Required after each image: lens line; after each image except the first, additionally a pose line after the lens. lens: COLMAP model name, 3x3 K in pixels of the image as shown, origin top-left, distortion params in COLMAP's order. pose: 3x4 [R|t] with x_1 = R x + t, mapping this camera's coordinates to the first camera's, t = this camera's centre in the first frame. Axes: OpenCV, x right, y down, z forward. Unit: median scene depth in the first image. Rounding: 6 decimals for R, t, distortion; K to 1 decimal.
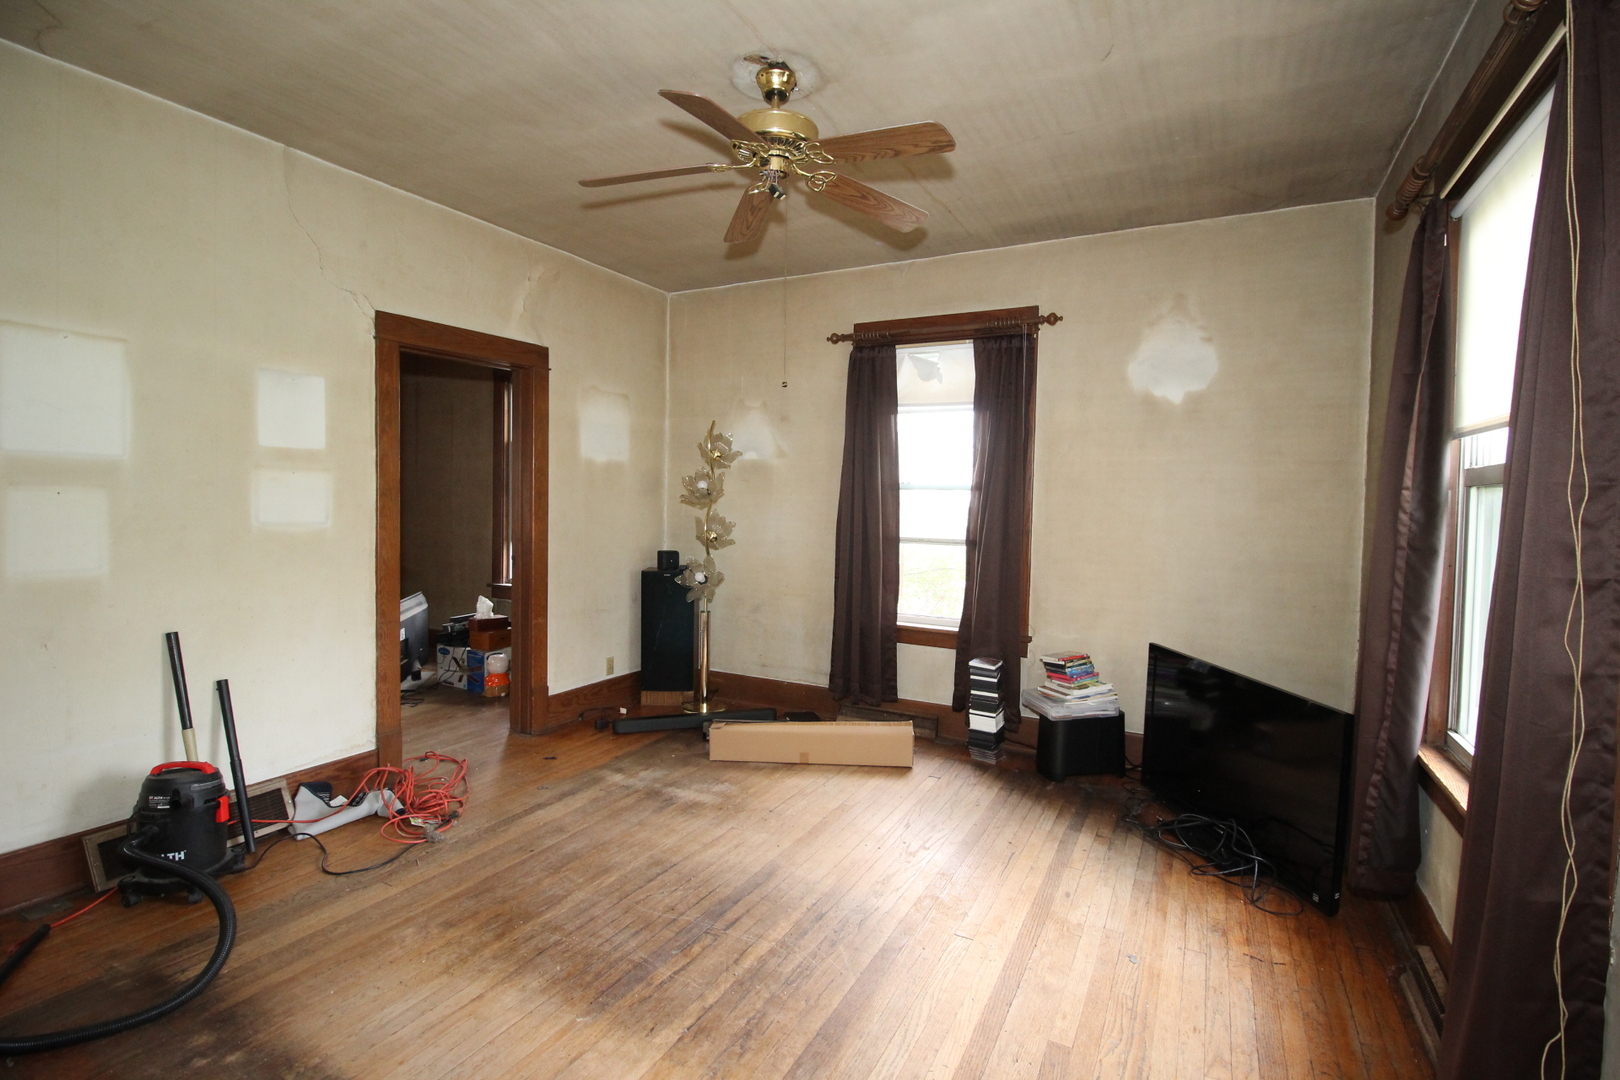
lens RADIAL K [[761.4, 0, 811.8], [0, 761.4, 518.6], [0, 0, 1]] dist [-0.002357, -0.000400]
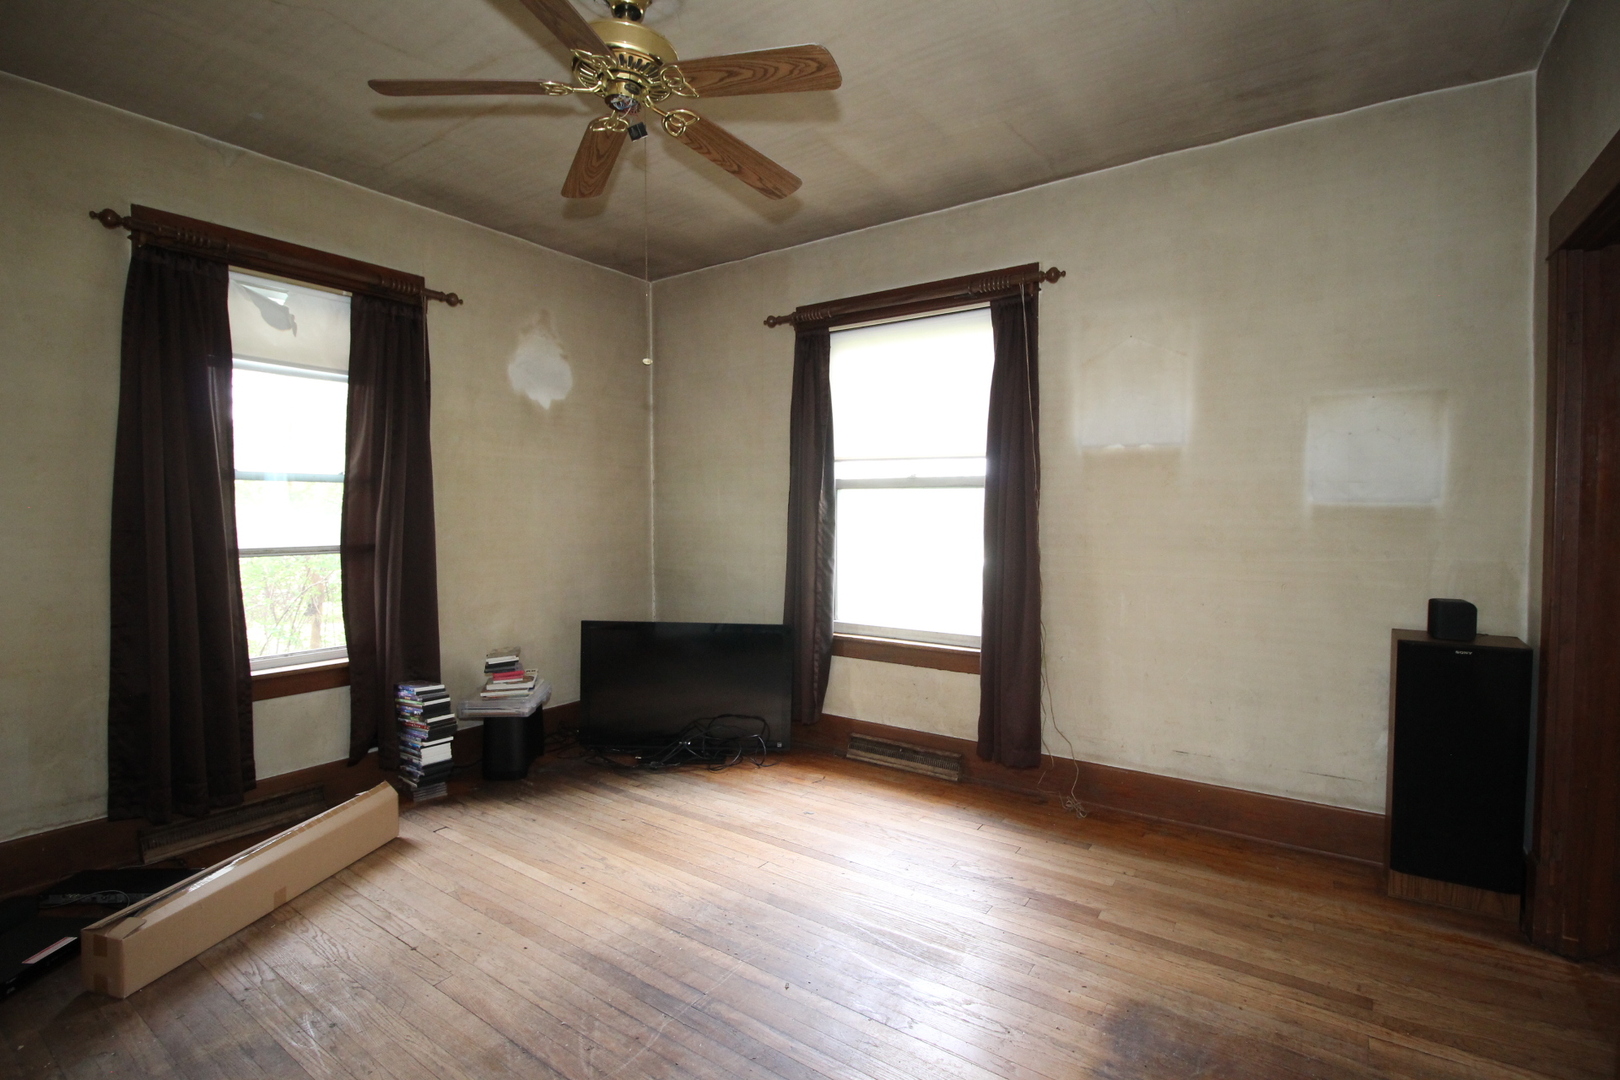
lens RADIAL K [[761.4, 0, 811.8], [0, 761.4, 518.6], [0, 0, 1]] dist [-0.002357, -0.000400]
pose [[0.121063, -0.030183, 0.992186, -0.586471], [0.024205, 0.999330, 0.027447, -0.010732], [-0.992350, 0.020693, 0.121713, 0.478090]]
